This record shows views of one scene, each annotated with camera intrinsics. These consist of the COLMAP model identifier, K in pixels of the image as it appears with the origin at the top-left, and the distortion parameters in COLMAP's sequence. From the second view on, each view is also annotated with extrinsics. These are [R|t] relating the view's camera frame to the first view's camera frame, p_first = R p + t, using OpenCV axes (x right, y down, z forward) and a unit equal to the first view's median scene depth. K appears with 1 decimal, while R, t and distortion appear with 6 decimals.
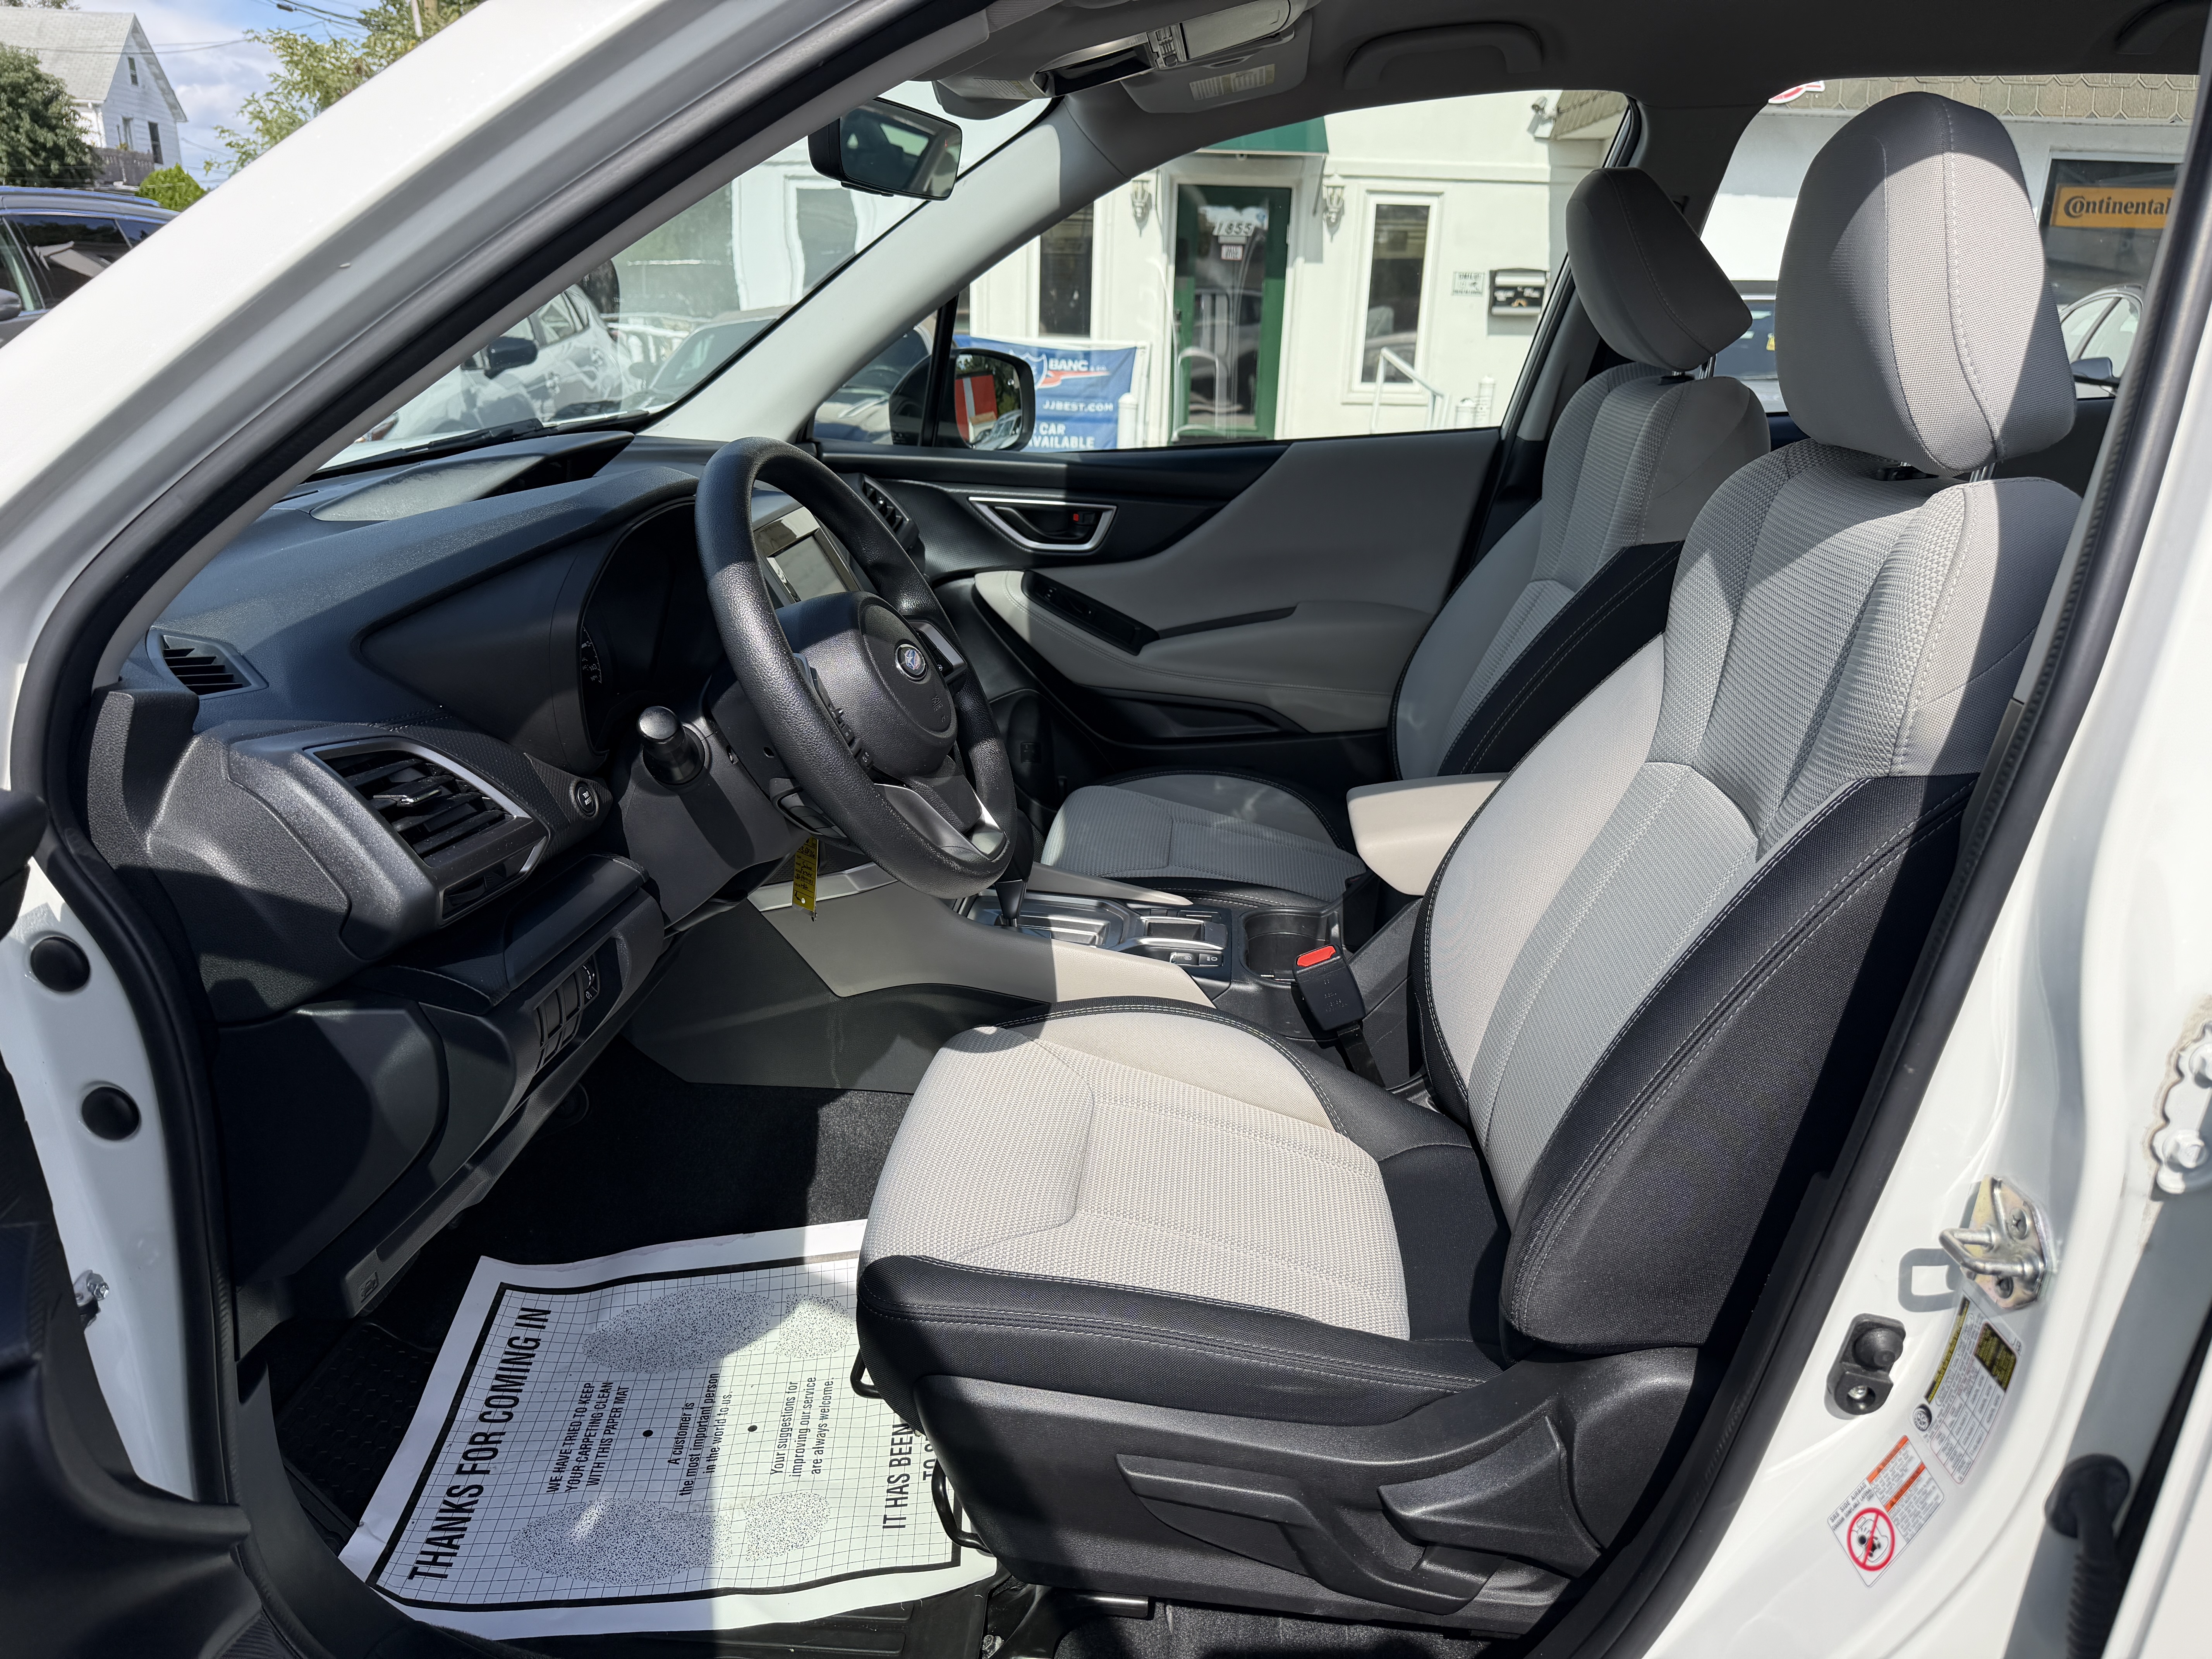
lens RADIAL K [[1566.8, 0, 1107.7], [0, 1566.8, 836.0], [0, 0, 1]] dist [0.035060, -0.047686]
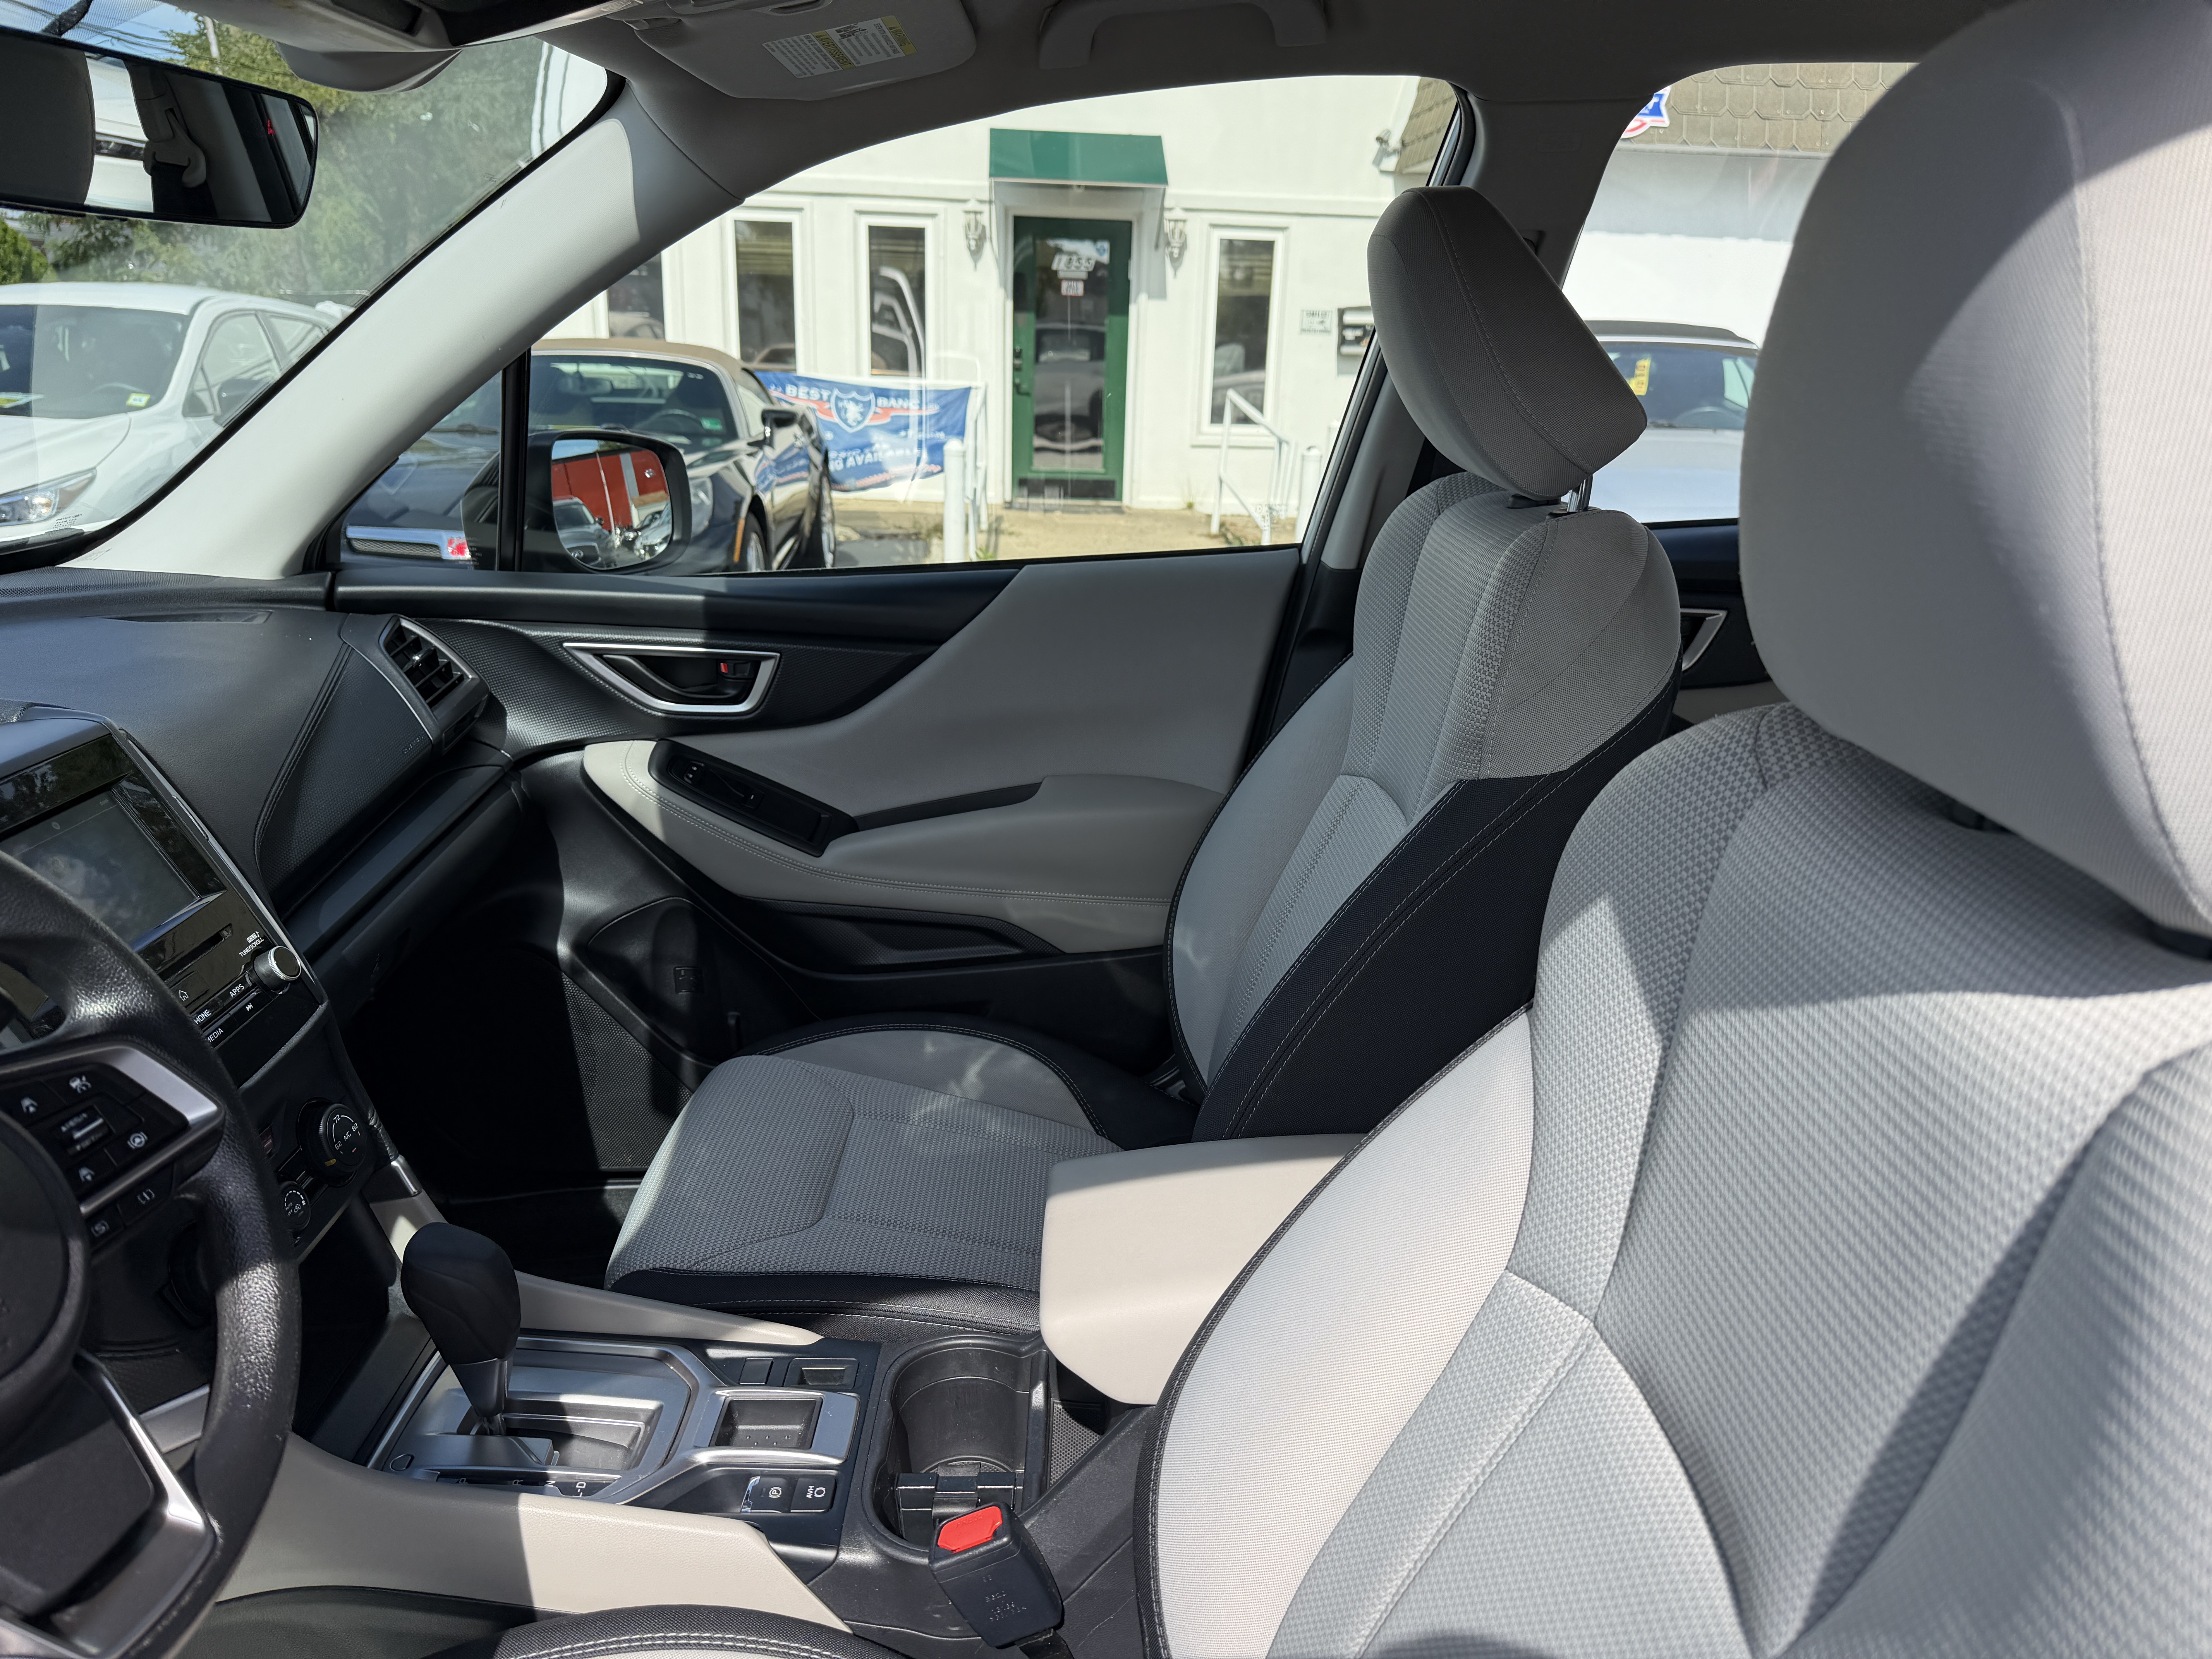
lens RADIAL K [[1566.8, 0, 1116.7], [0, 1566.8, 828.9], [0, 0, 1]] dist [0.035060, -0.047686]
pose [[0.996376, -0.023408, 0.081777, 0.092101], [0.025193, 0.999465, -0.020858, -0.104139], [-0.081245, 0.022843, 0.996432, 0.257993]]
